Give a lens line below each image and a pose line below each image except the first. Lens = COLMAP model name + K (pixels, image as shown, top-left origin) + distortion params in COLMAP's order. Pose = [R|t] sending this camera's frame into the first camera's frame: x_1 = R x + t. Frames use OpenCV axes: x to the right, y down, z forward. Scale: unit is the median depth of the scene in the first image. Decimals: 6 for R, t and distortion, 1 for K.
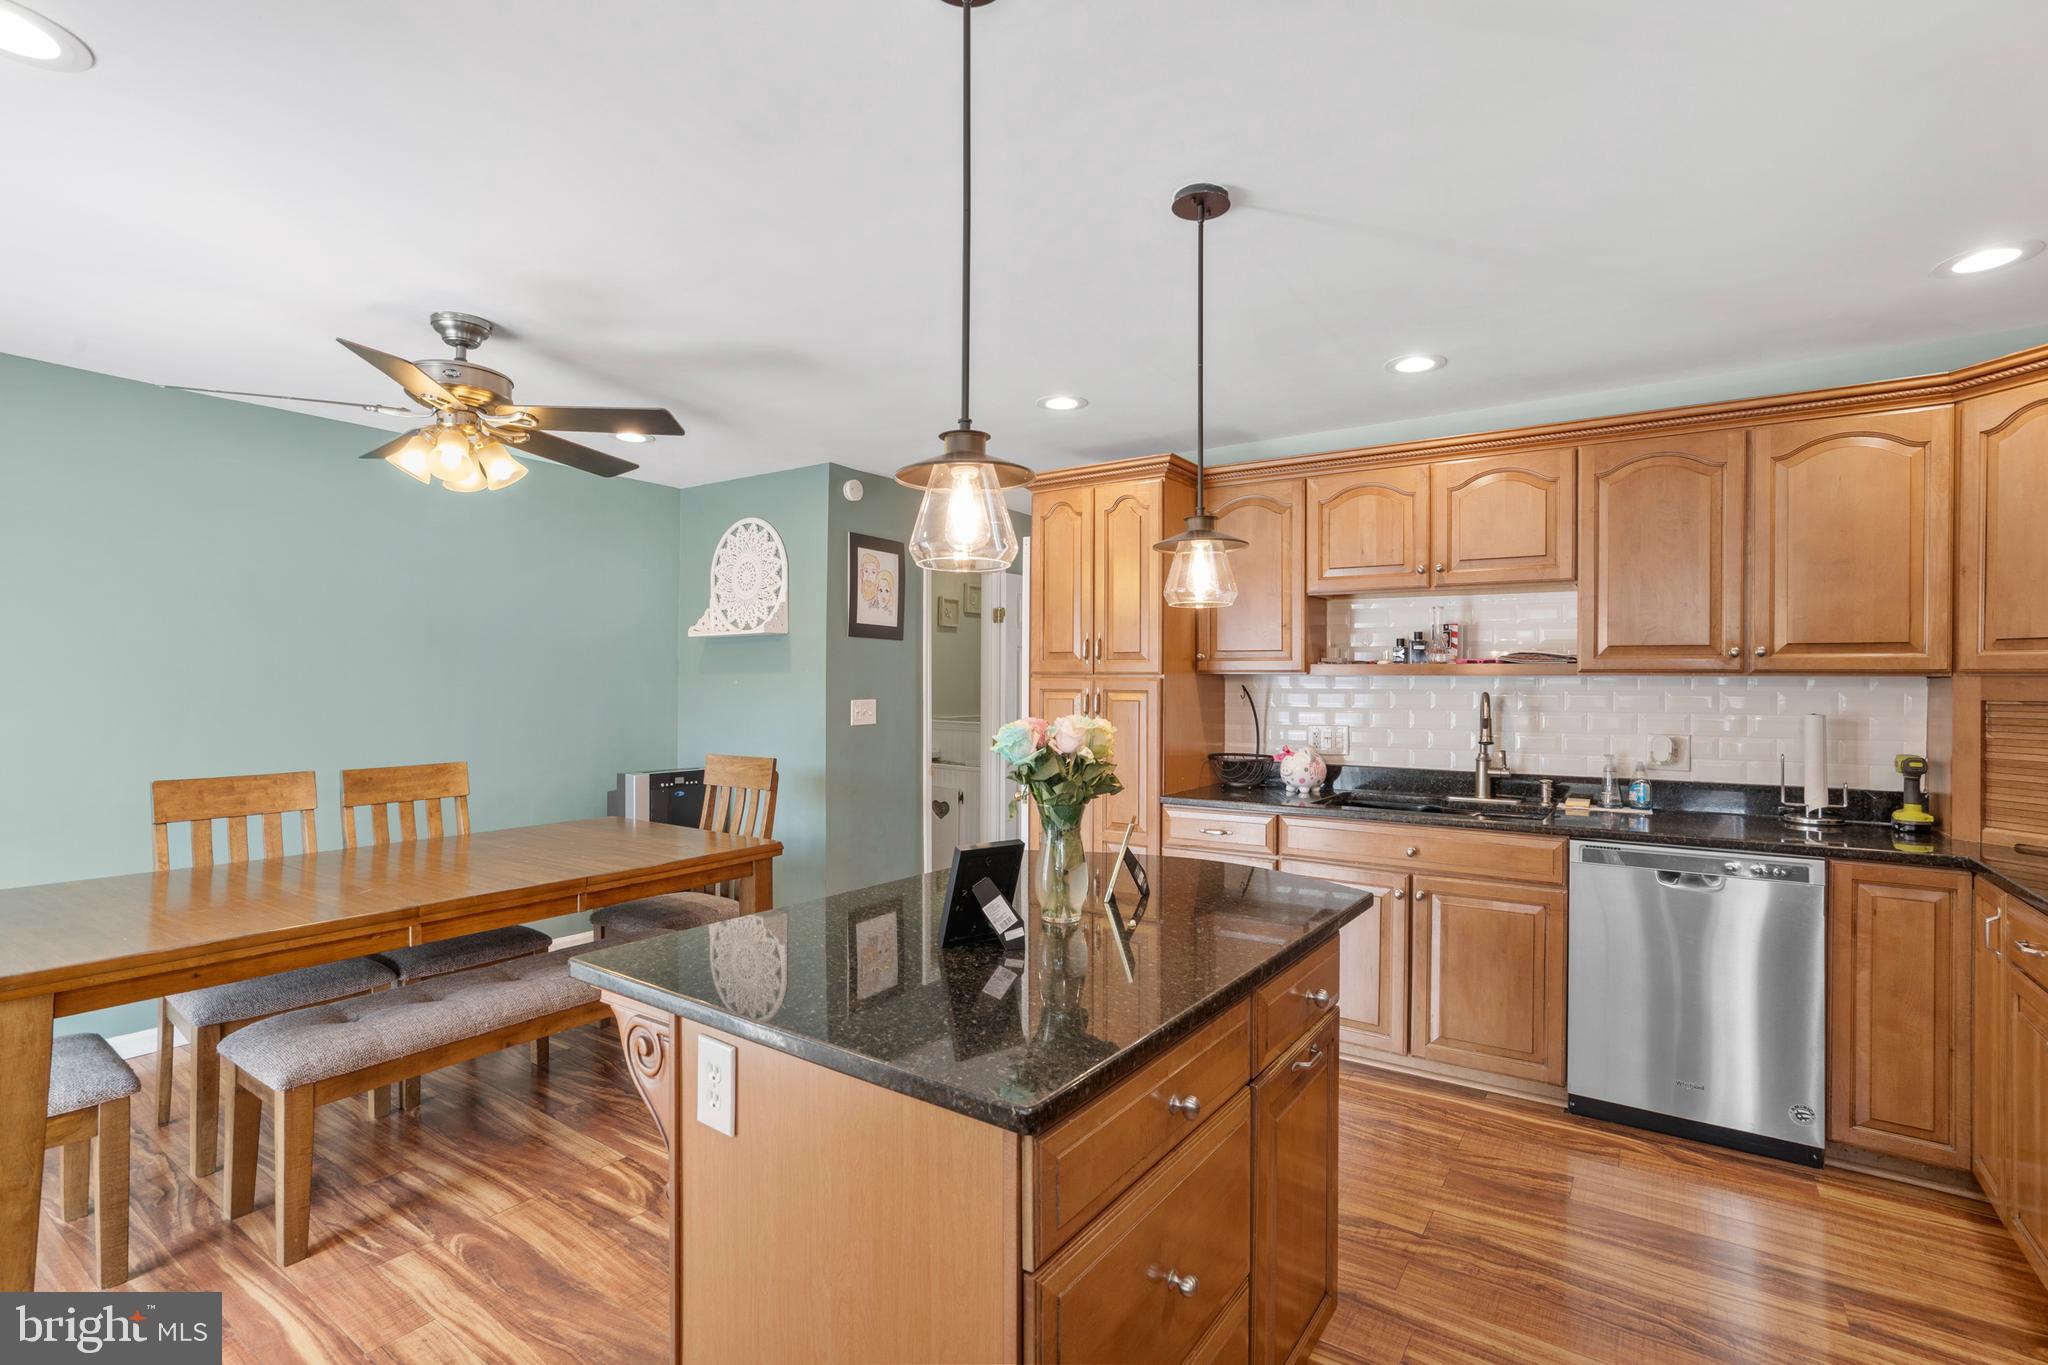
lens RADIAL K [[975.0, 0, 1026.1], [0, 975.0, 666.3], [0, 0, 1]] dist [-0.043372, 0.025327]
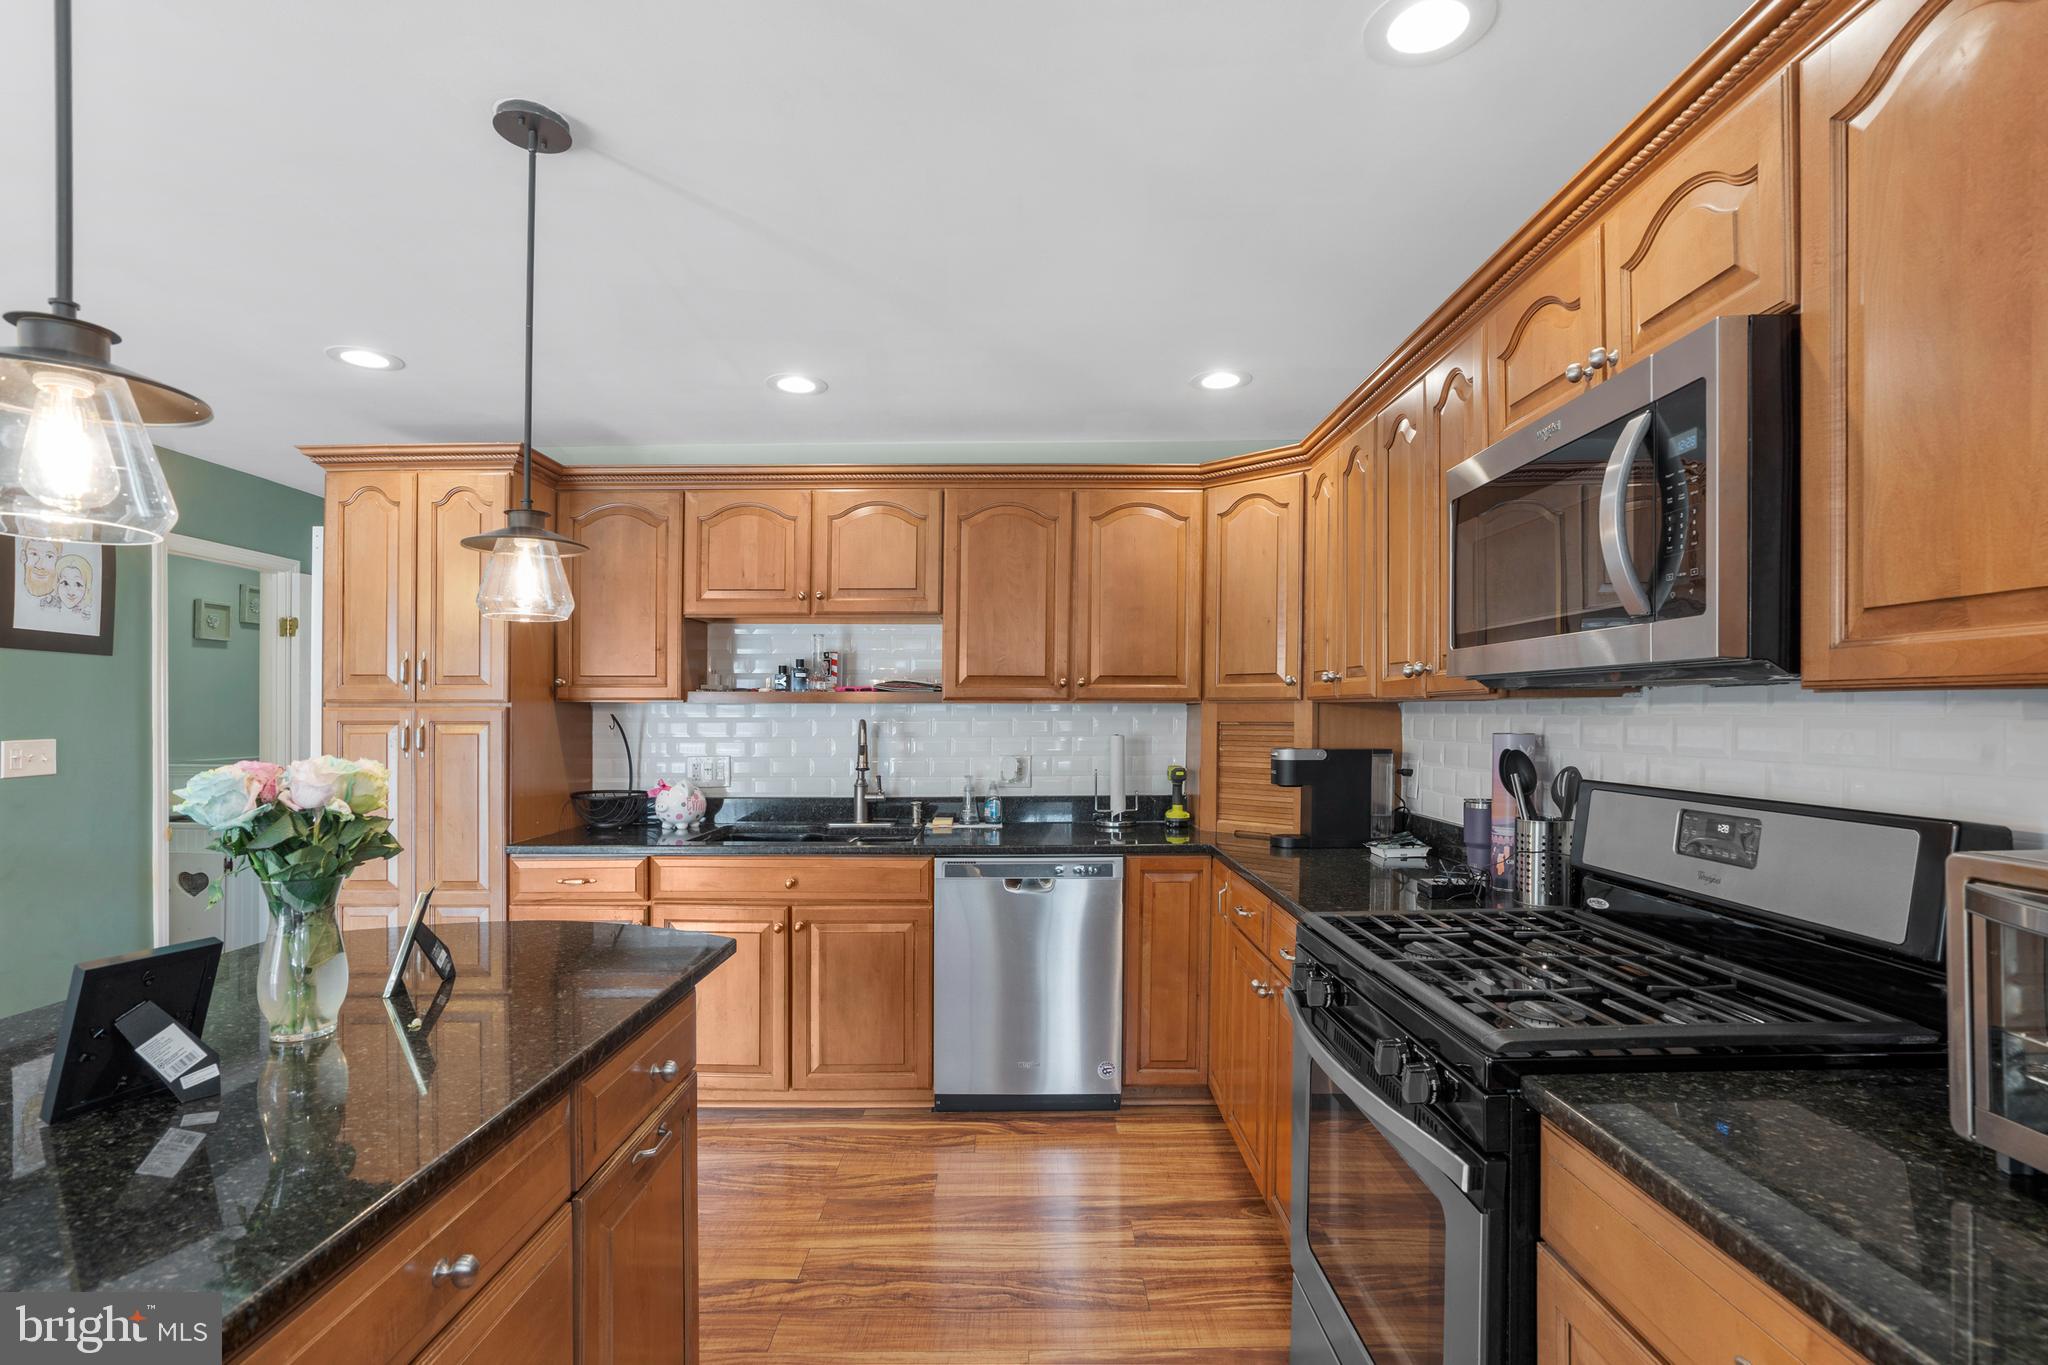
lens RADIAL K [[968.3, 0, 1033.8], [0, 968.3, 716.2], [0, 0, 1]] dist [-0.052994, 0.025144]
pose [[0.824725, -0.009012, 0.565462, 0.053387], [-0.003305, 0.999779, 0.020754, 0.001750], [-0.565524, -0.018986, 0.824513, 0.061976]]
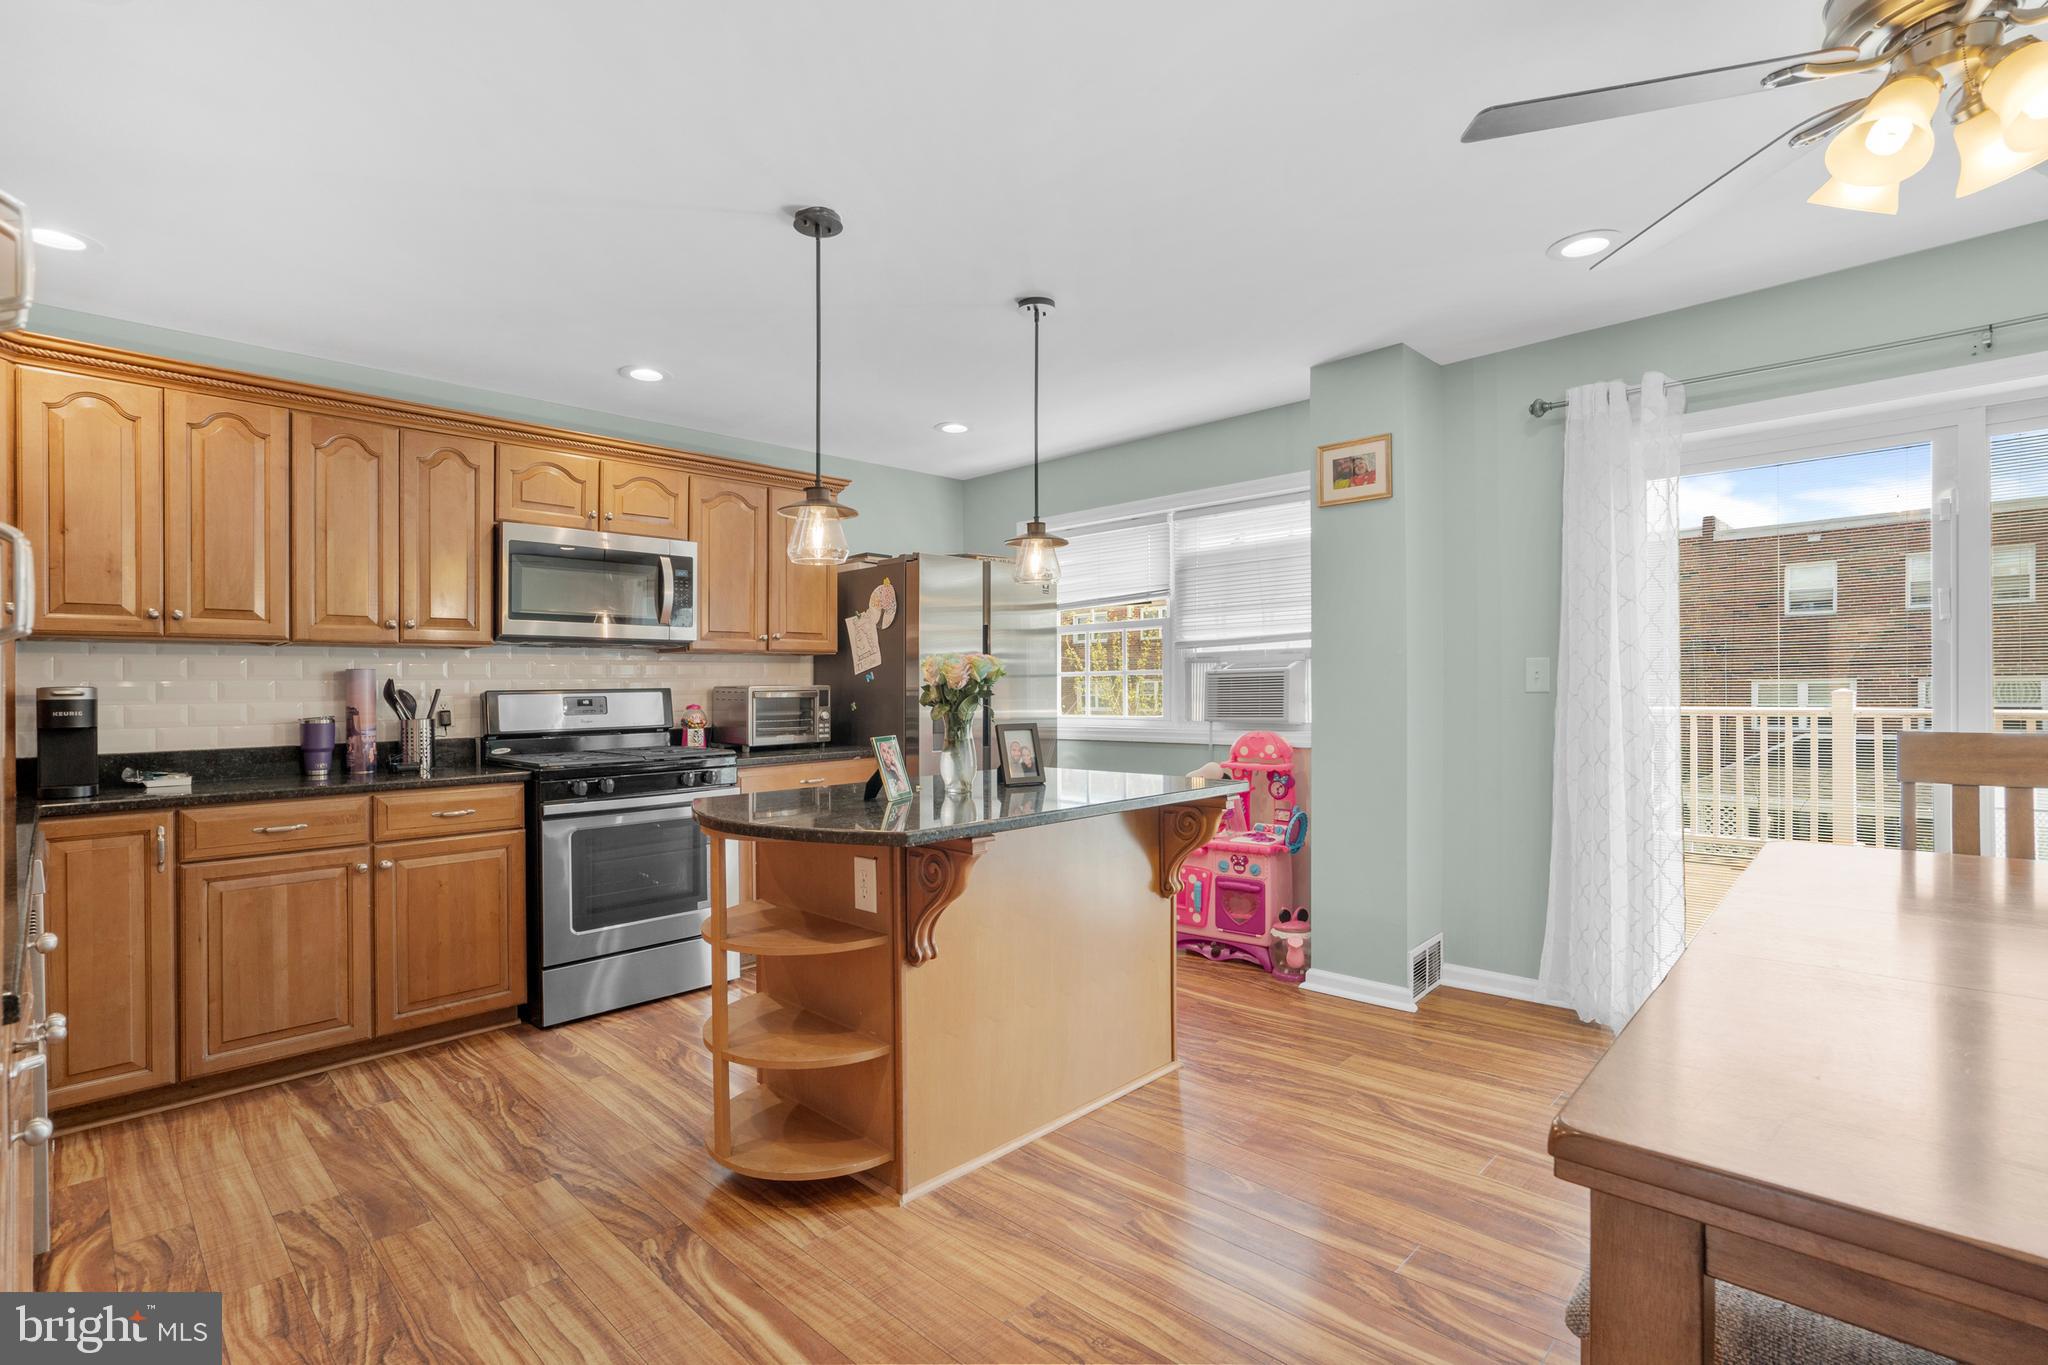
lens RADIAL K [[943.8, 0, 1021.1], [0, 943.8, 694.1], [0, 0, 1]] dist [-0.041461, 0.023575]
pose [[-0.985731, 0.009687, 0.168052, -0.177294], [0.008064, 0.999914, -0.010338, 0.076884], [-0.168138, -0.008835, -0.985724, 1.413461]]
